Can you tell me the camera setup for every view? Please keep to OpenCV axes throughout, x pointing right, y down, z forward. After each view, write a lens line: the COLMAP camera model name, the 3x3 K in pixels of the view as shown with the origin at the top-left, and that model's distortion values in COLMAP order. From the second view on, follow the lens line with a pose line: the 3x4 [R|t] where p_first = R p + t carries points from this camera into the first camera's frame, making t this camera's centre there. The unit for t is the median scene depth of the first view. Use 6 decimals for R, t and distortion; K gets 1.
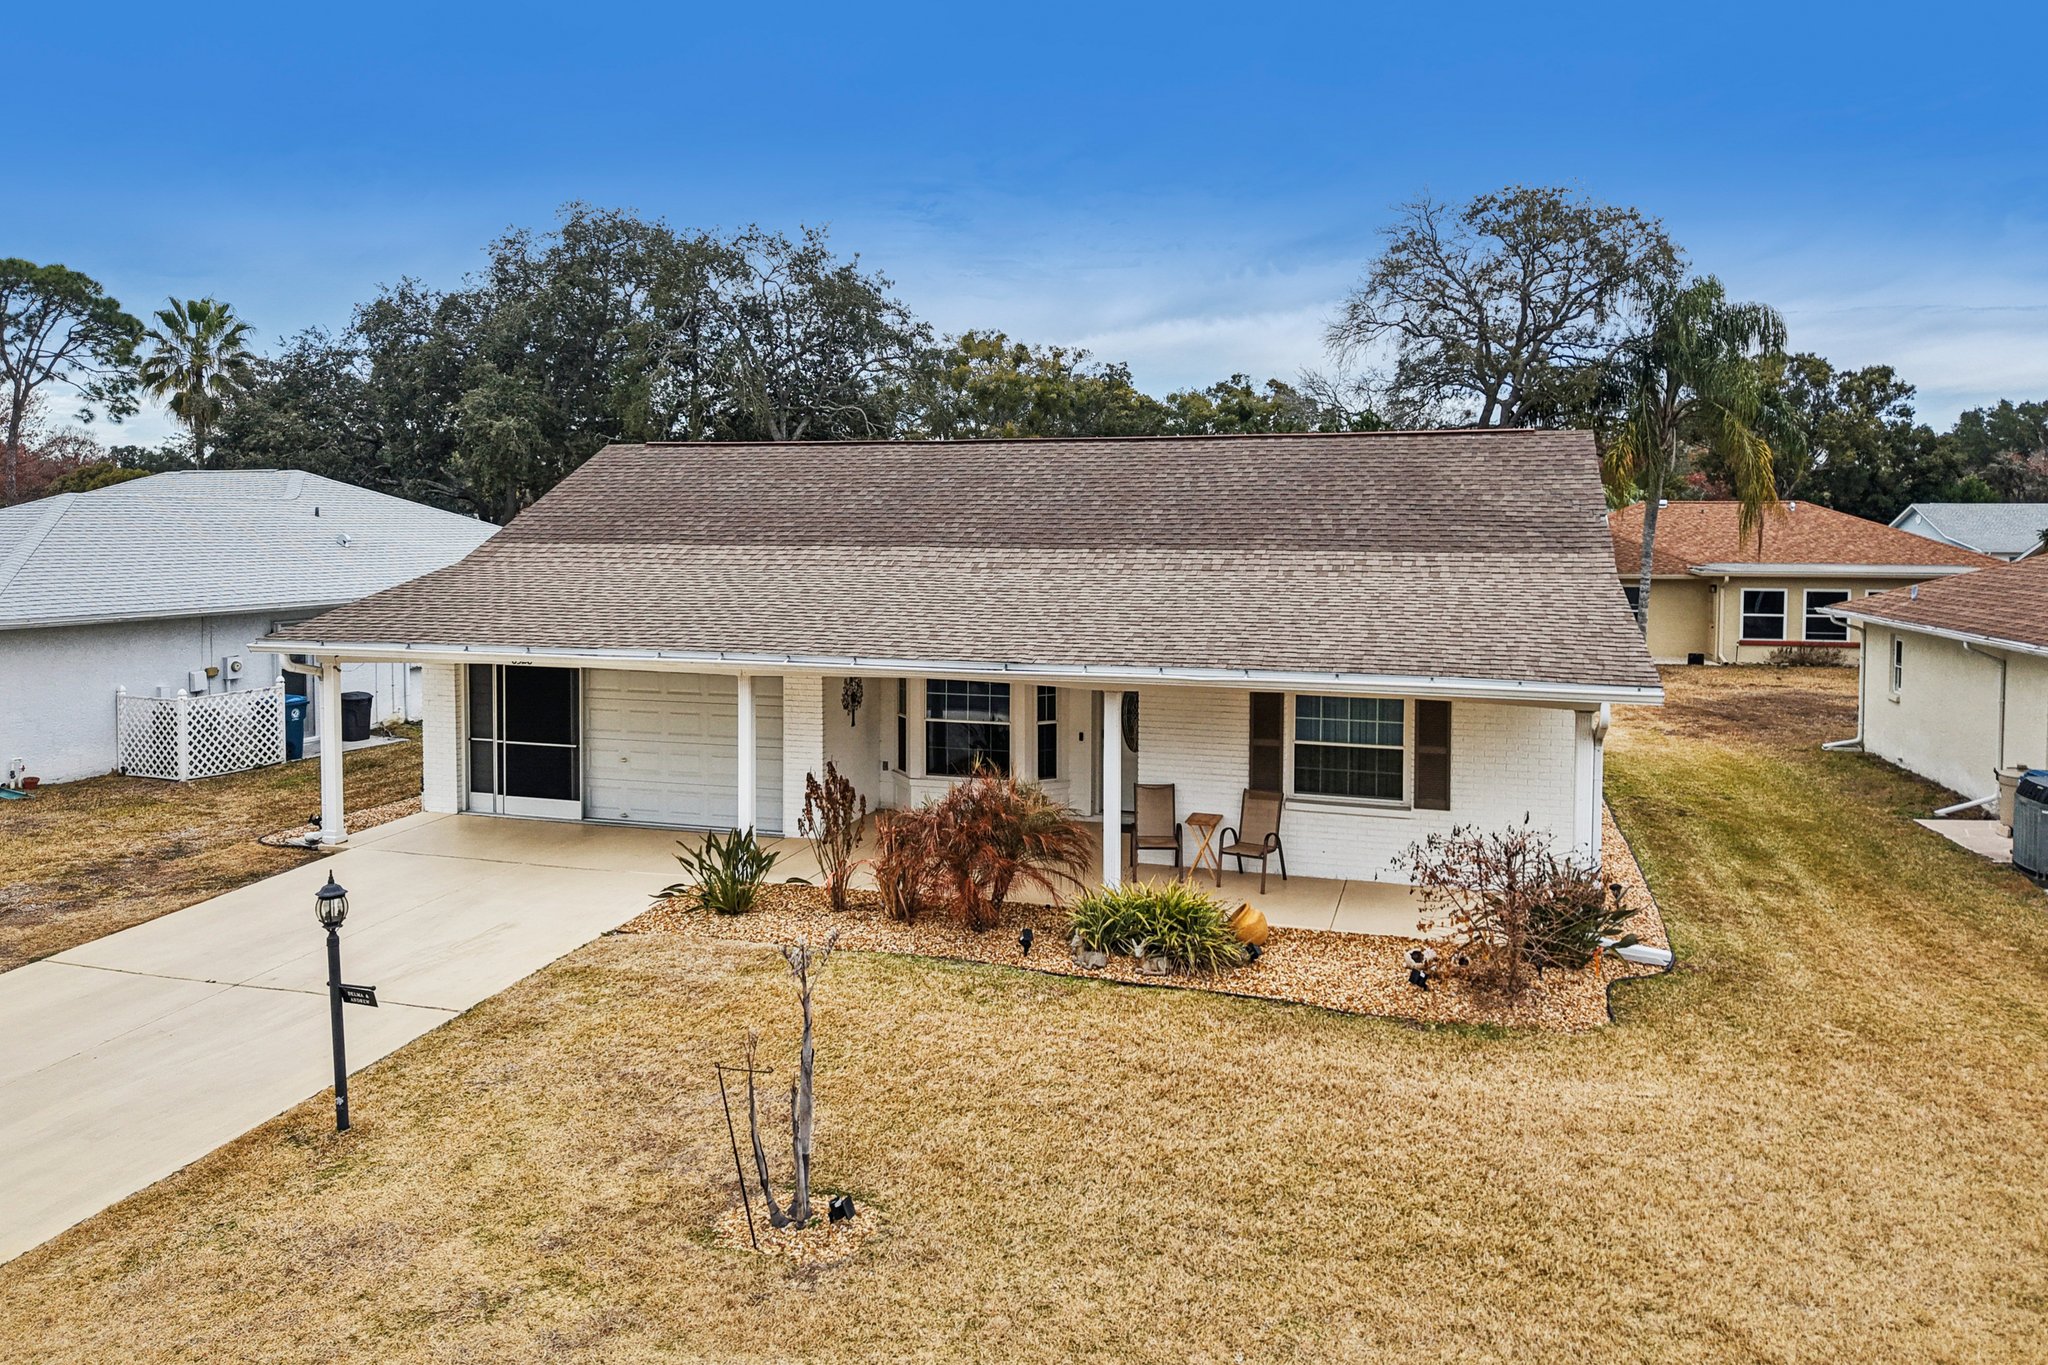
lens RADIAL K [[1408.8, 0, 1026.2], [0, 1408.8, 598.3], [0, 0, 1]] dist [0.025296, -0.024994]
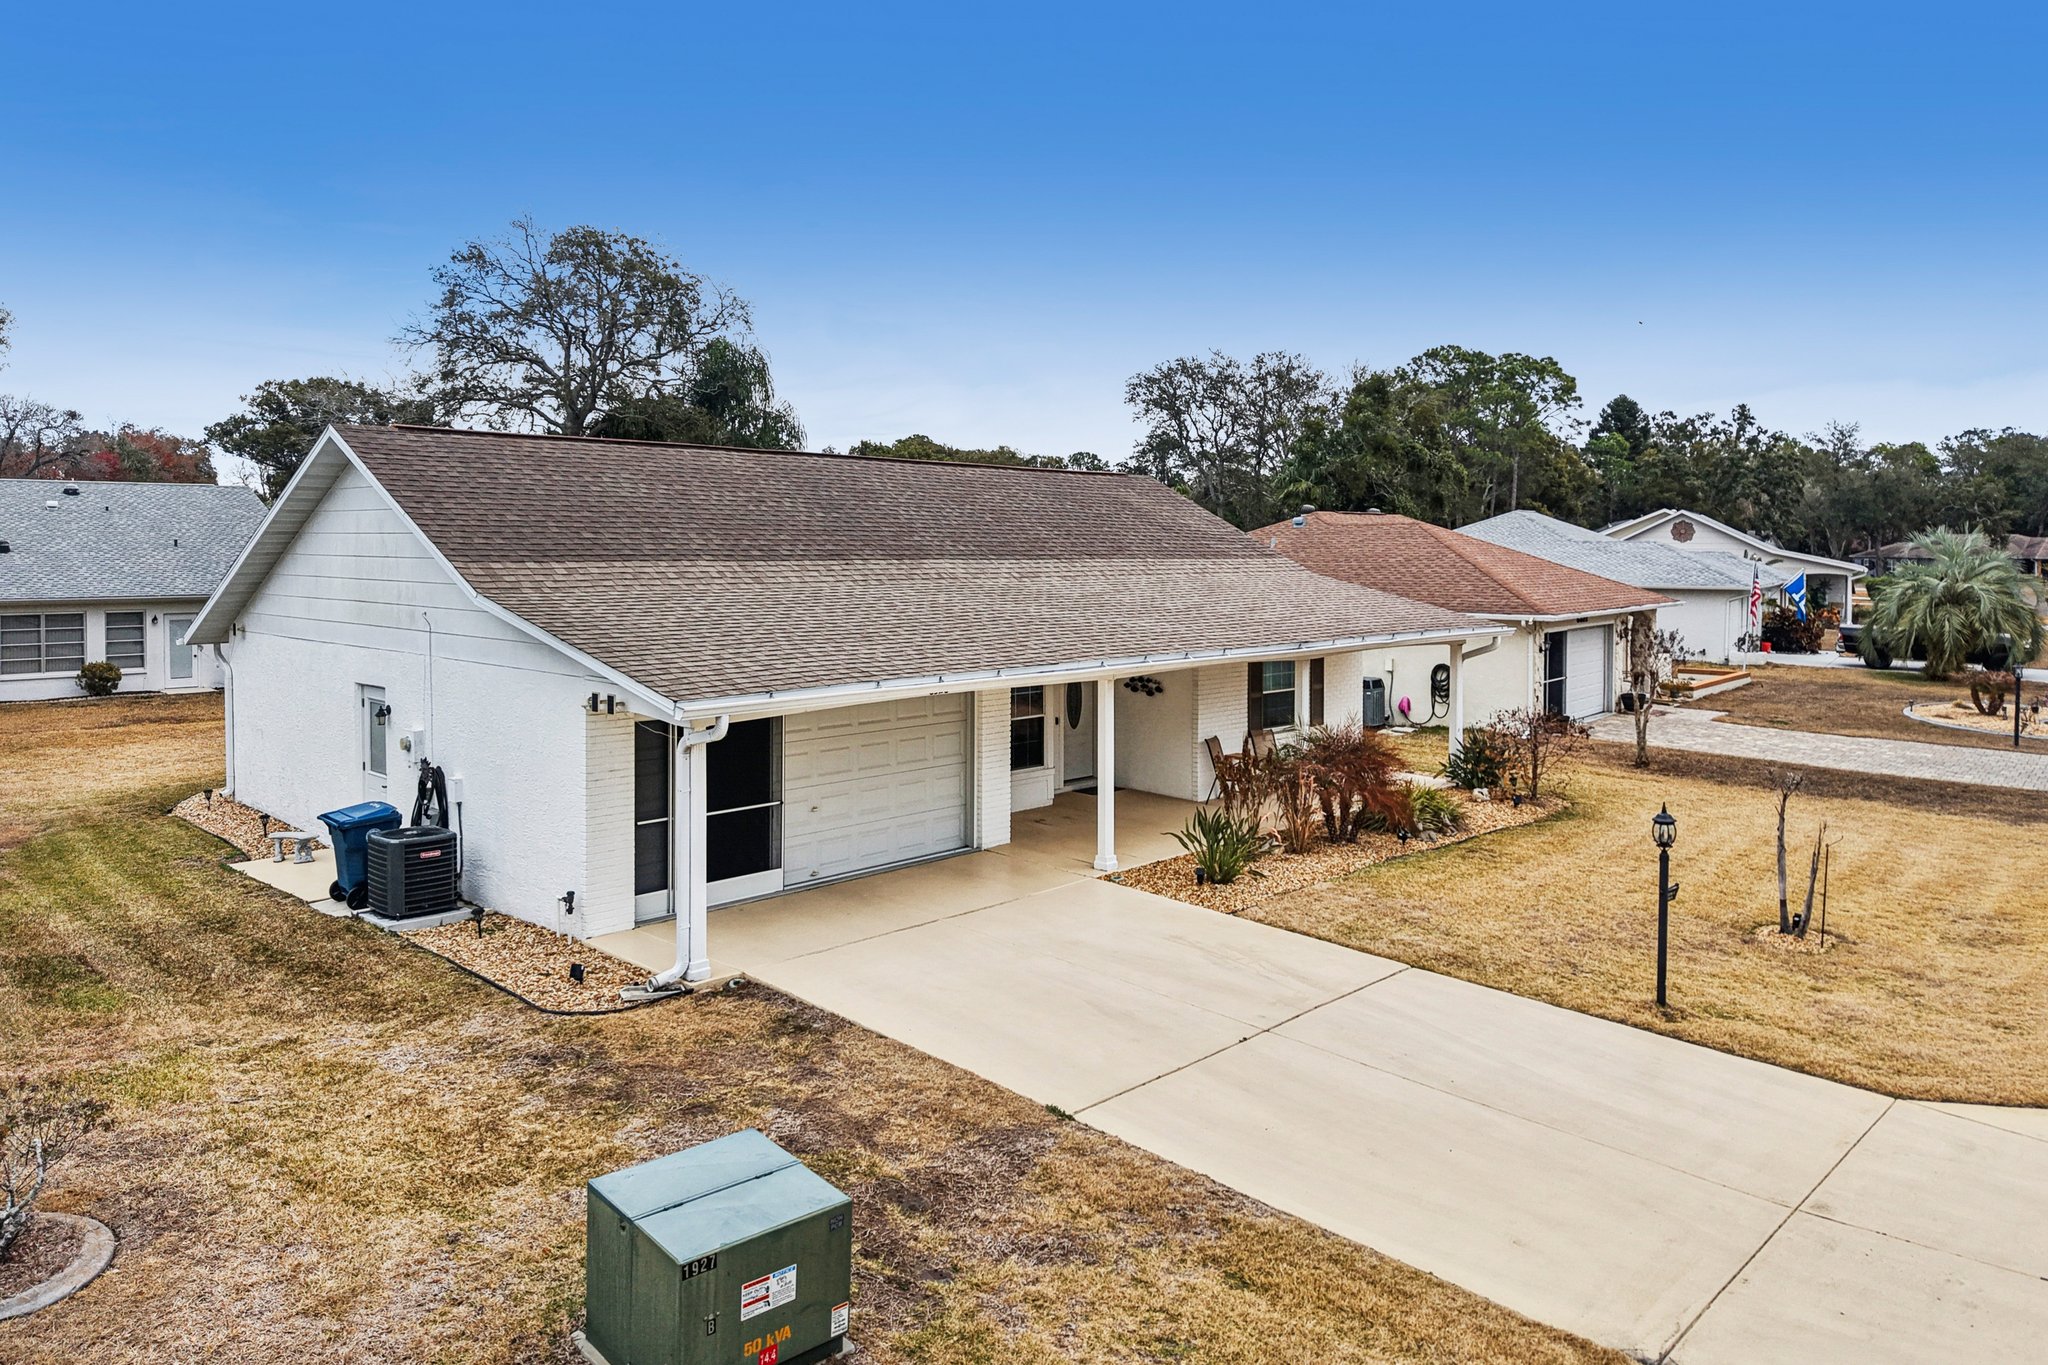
lens RADIAL K [[1408.8, 0, 1026.2], [0, 1408.8, 598.3], [0, 0, 1]] dist [0.025296, -0.024994]
pose [[0.436830, -0.033494, 0.898920, -1.062533], [0.047642, 0.998765, 0.014063, -0.021475], [-0.898281, 0.036683, 0.437887, 0.534377]]
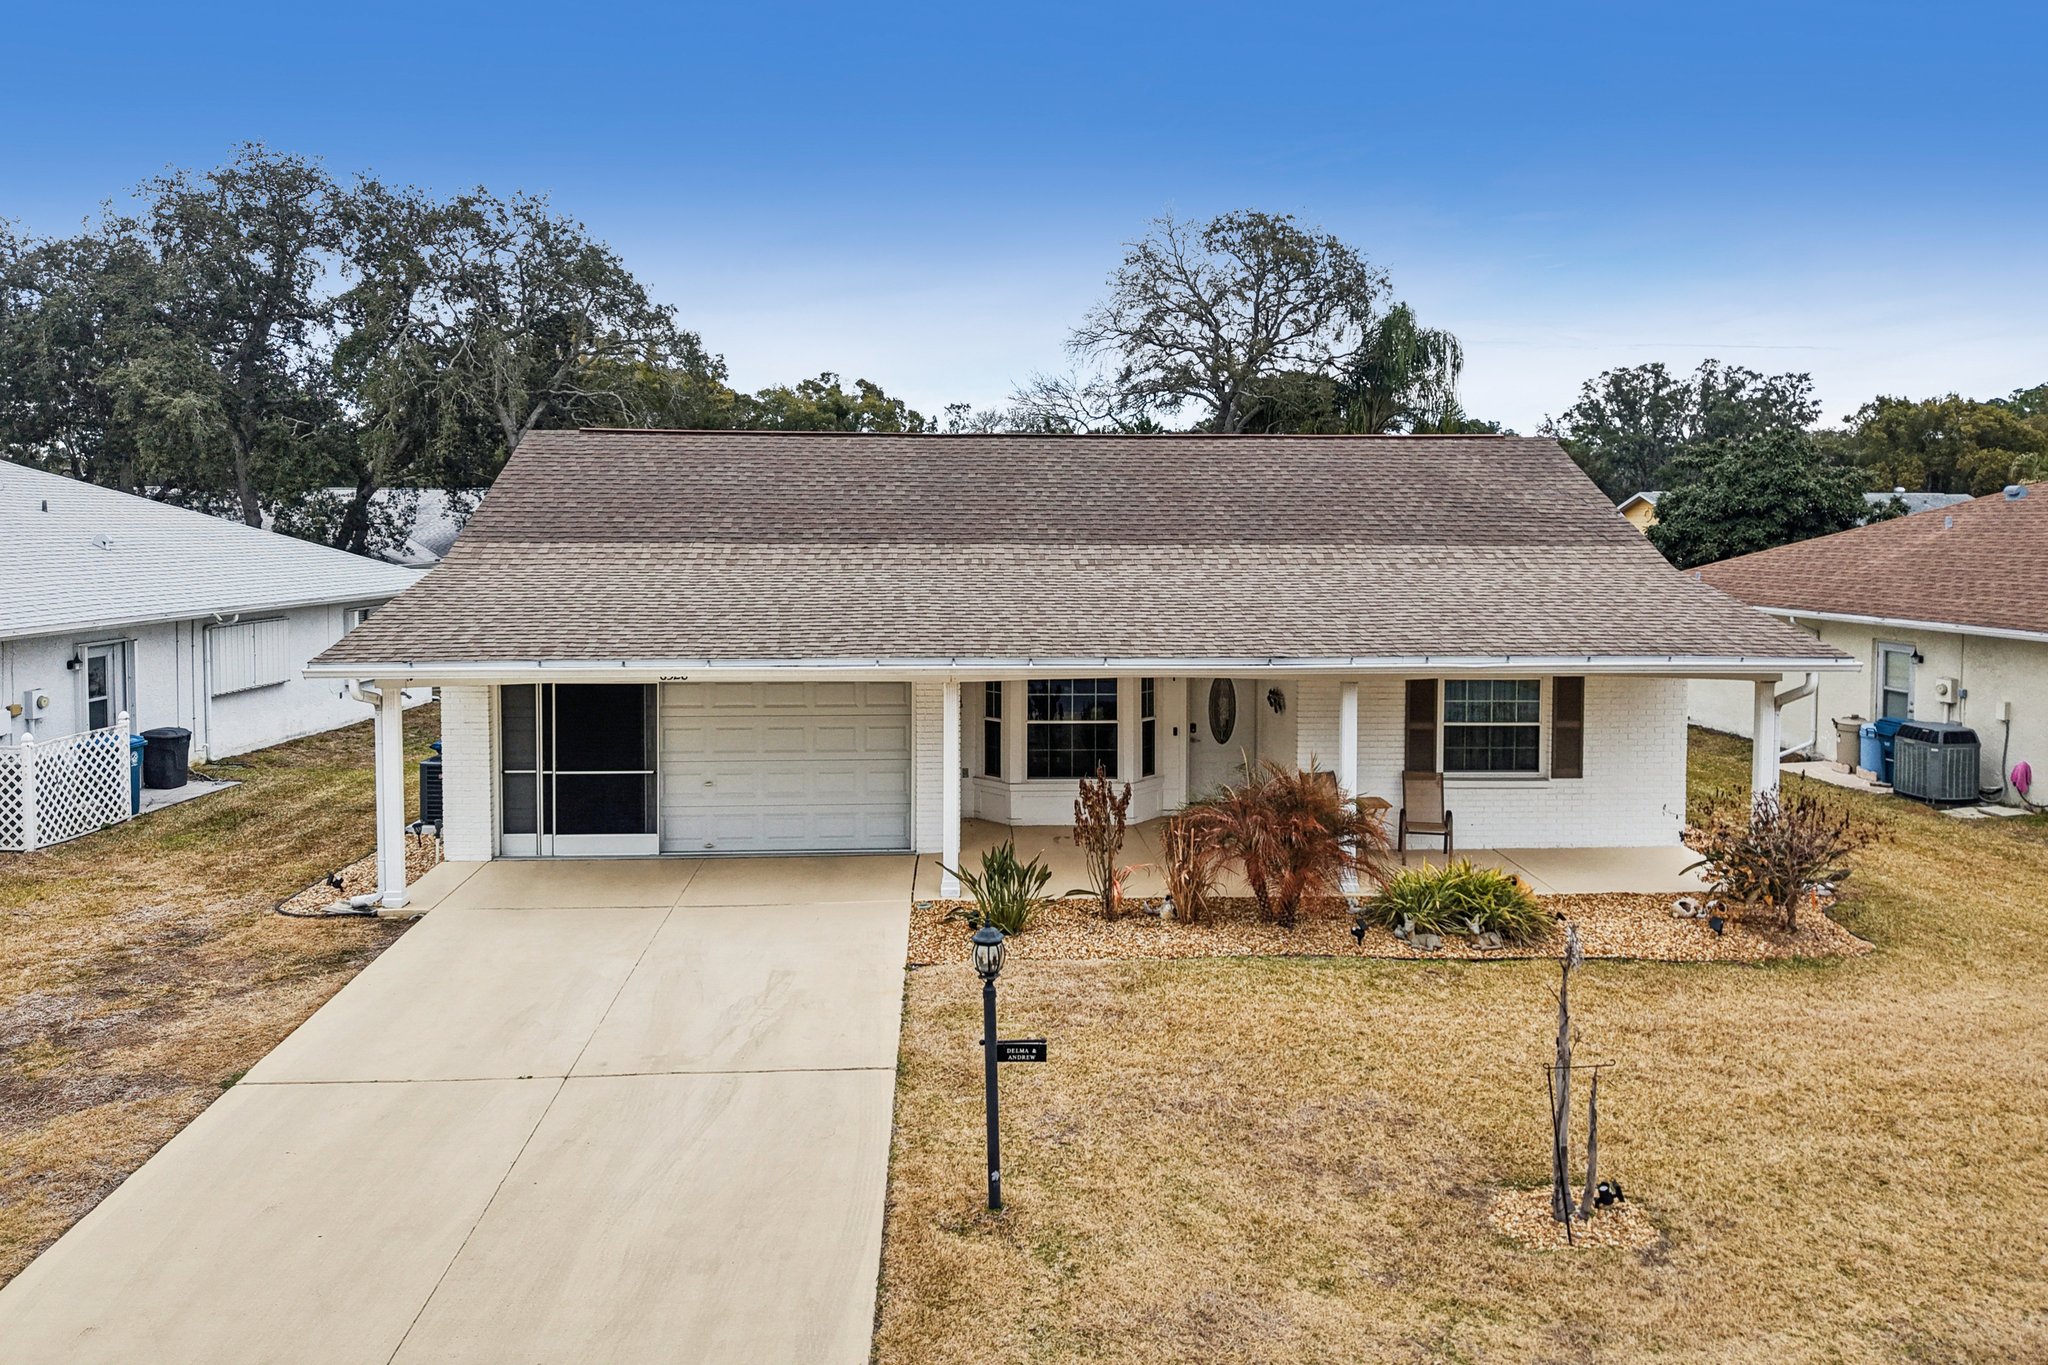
lens RADIAL K [[1408.8, 0, 1026.2], [0, 1408.8, 598.3], [0, 0, 1]] dist [0.025296, -0.024994]
pose [[0.936834, -0.019210, 0.349246, -0.432671], [0.019003, 0.999811, 0.004019, -0.003081], [-0.349257, 0.002872, 0.937023, 0.097537]]
